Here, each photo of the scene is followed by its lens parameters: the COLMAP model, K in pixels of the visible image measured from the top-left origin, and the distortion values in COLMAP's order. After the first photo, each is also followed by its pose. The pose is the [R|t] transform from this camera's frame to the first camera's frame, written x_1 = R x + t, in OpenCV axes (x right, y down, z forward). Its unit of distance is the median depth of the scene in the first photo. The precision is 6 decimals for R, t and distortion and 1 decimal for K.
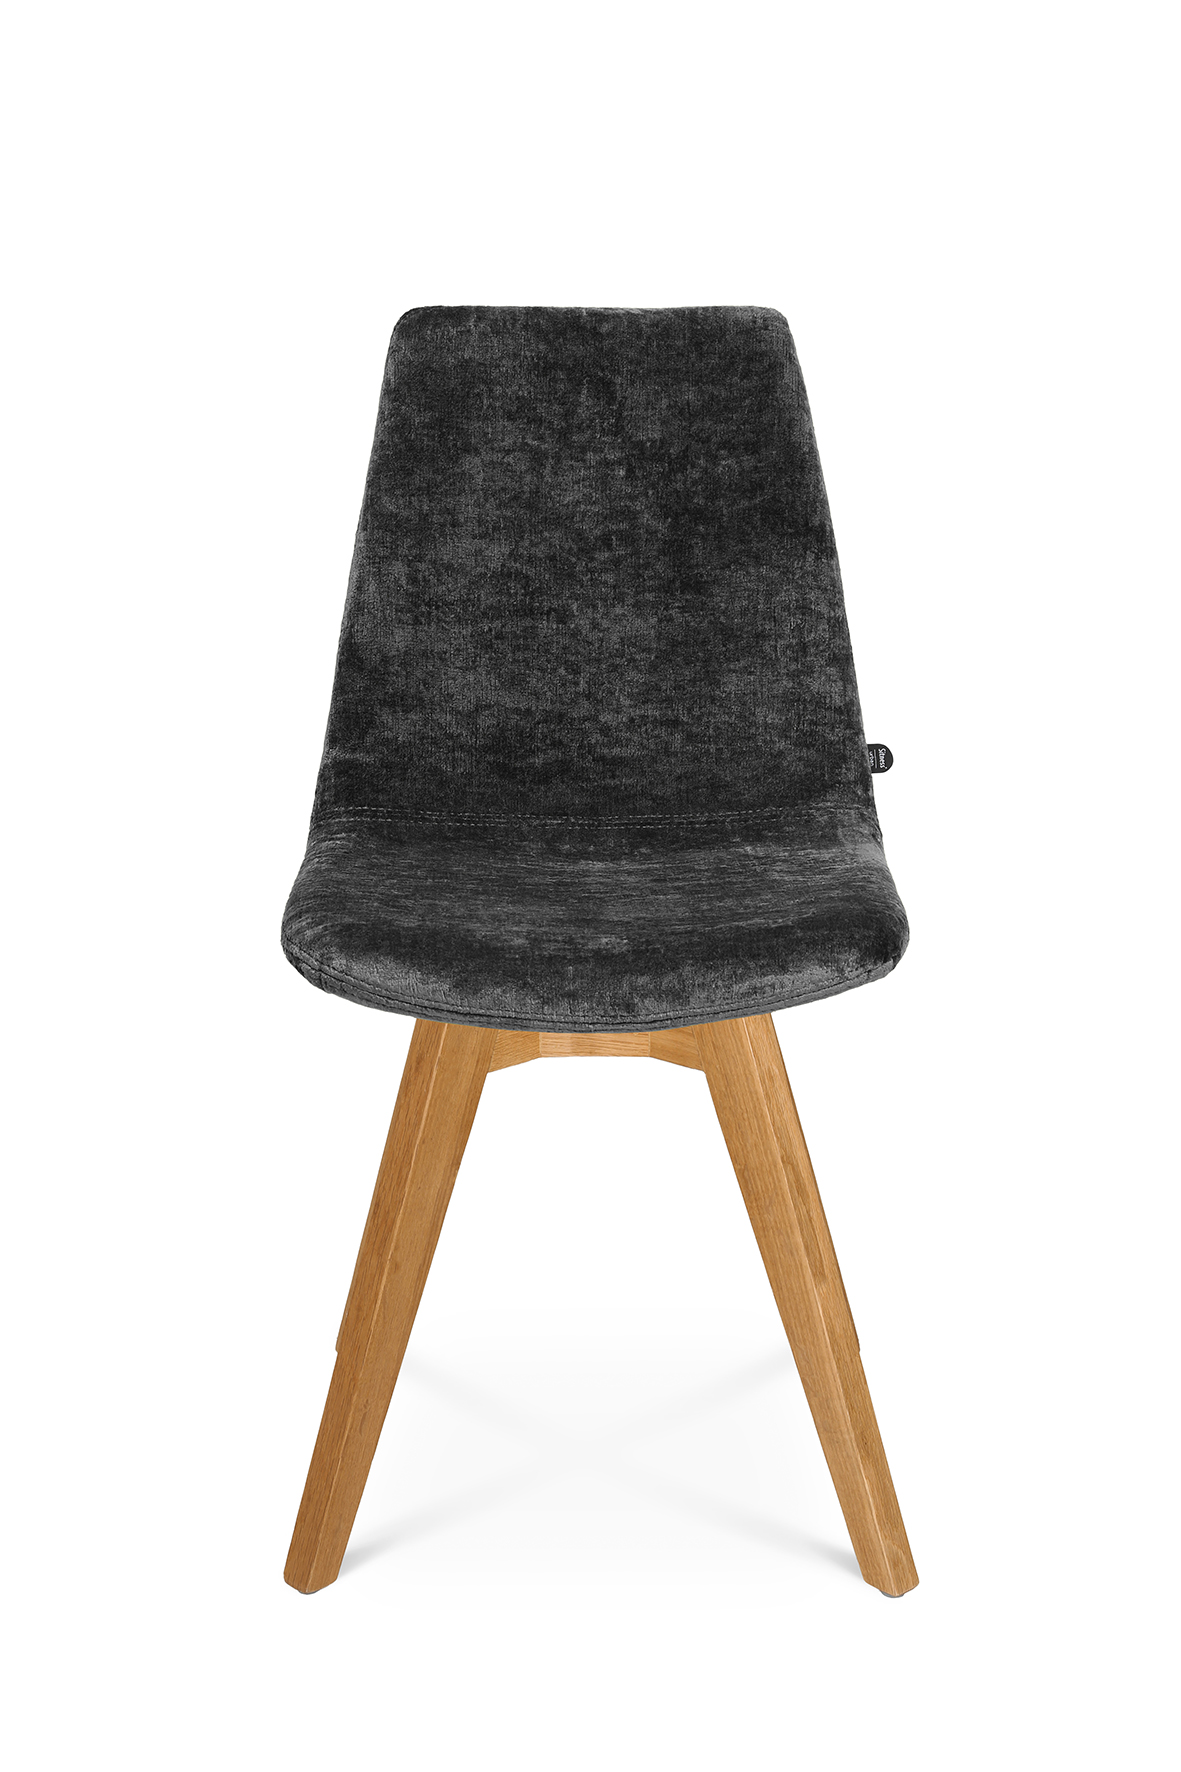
lens RADIAL K [[3293.7, 0, 593.2], [0, 3293.7, 889.9], [0, 0, 1]] dist [-0.134533, 0.000000]
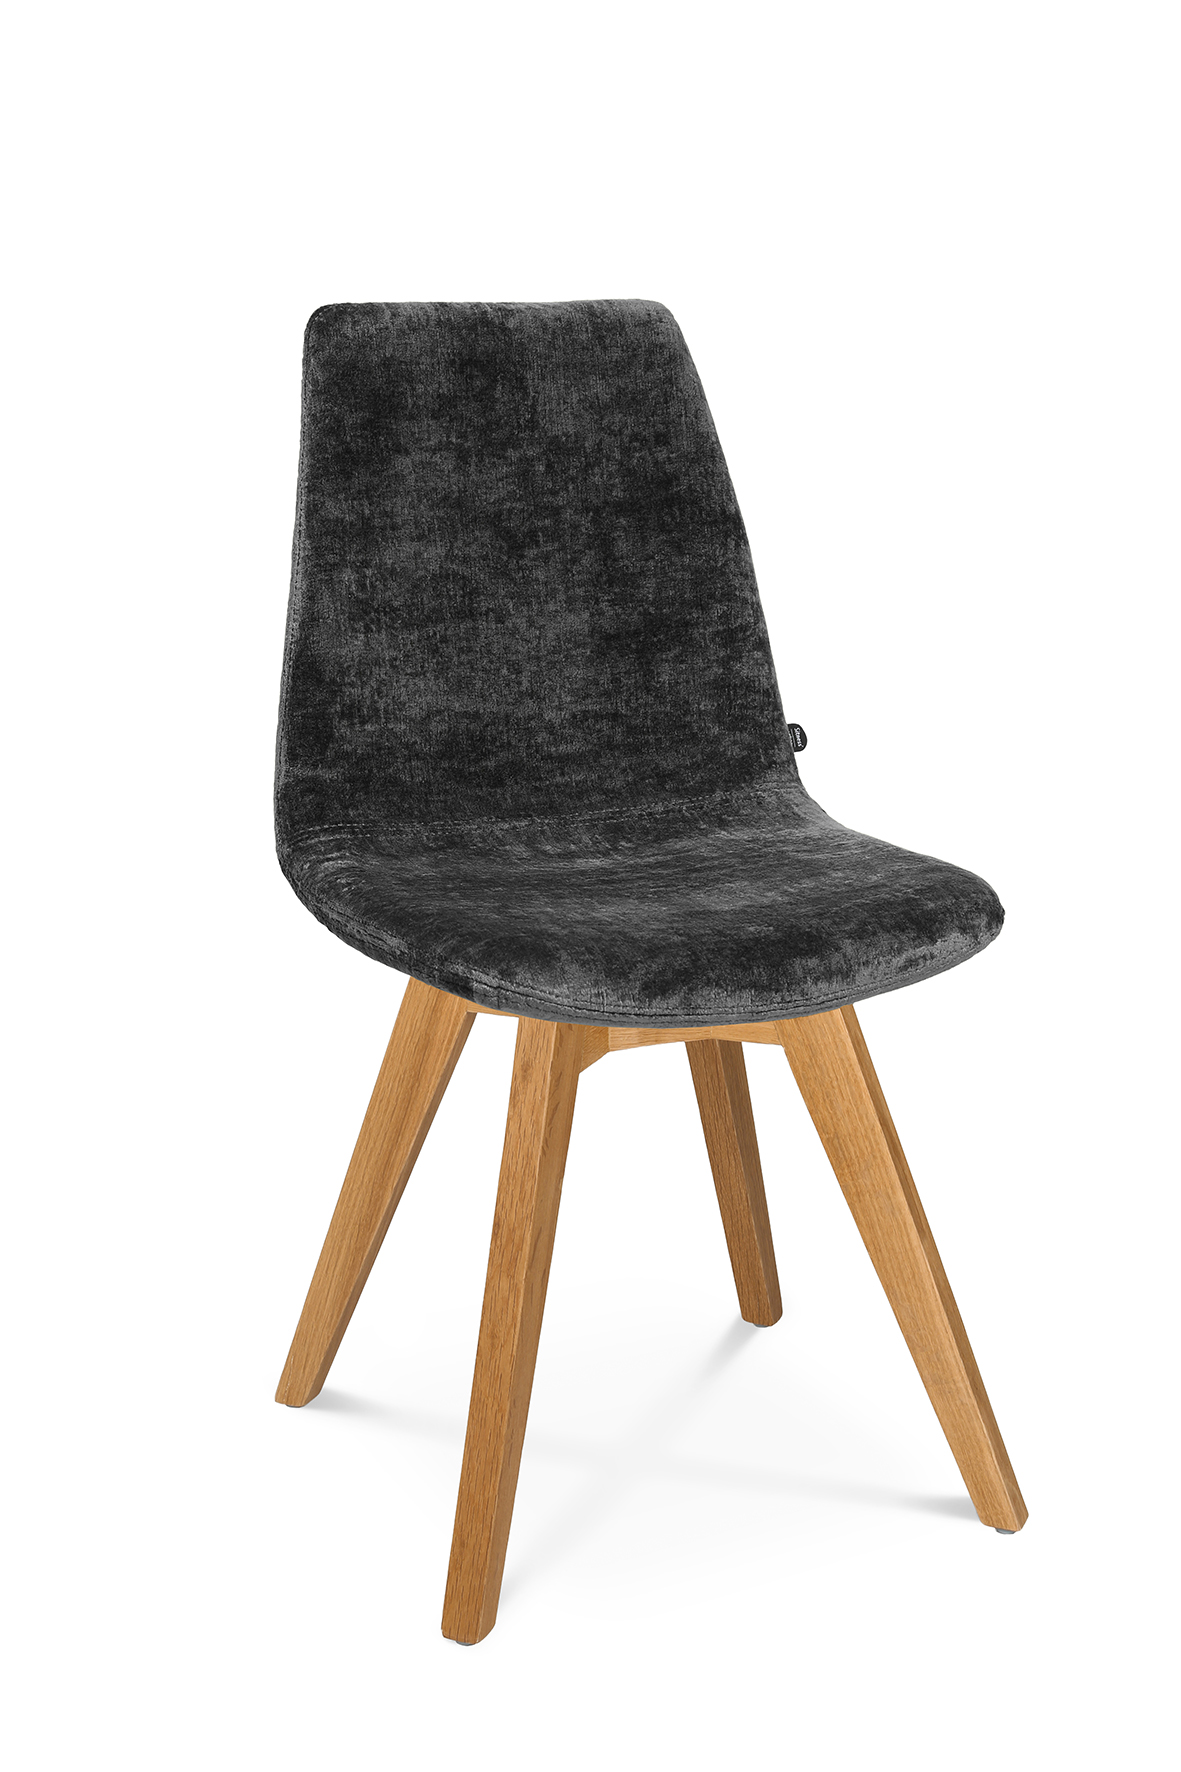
lens RADIAL K [[3293.7, 0, 590.2], [0, 3293.7, 879.4], [0, 0, 1]] dist [-0.134533, 0.000000]
pose [[0.900116, -0.087146, 0.426845, -0.416115], [0.089331, 0.995890, 0.014947, -0.016998], [-0.426393, 0.024676, 0.904201, 0.100313]]
